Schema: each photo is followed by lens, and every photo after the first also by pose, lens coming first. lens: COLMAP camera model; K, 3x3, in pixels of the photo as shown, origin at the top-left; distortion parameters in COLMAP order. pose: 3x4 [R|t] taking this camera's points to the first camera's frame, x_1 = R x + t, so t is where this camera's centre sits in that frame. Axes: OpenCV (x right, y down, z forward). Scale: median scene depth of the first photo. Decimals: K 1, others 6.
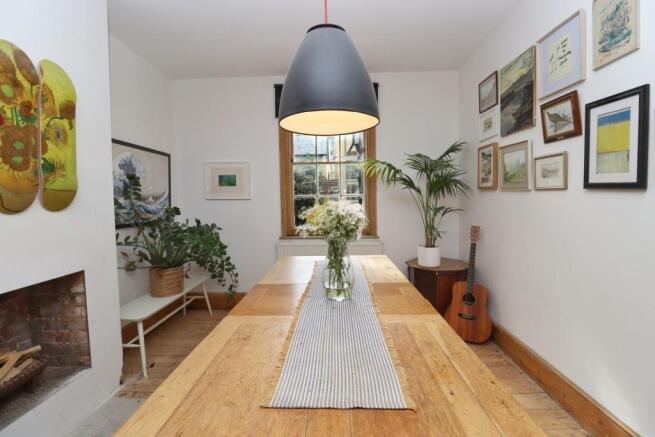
lens RADIAL K [[301.2, 0, 331.9], [0, 301.2, 213.9], [0, 0, 1]] dist [0.002803, -0.014732]
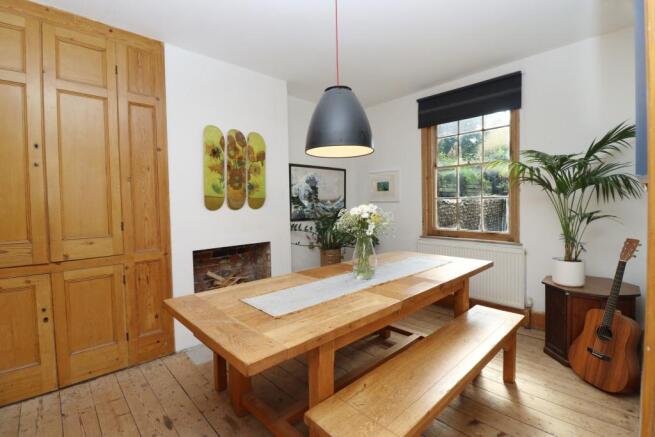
lens RADIAL K [[301.2, 0, 331.9], [0, 301.2, 213.9], [0, 0, 1]] dist [0.002803, -0.014732]
pose [[0.708423, 0.027764, -0.705242, 0.501326], [-0.028597, 0.999535, 0.010623, -0.007843], [0.705208, 0.012643, 0.708888, -0.025858]]
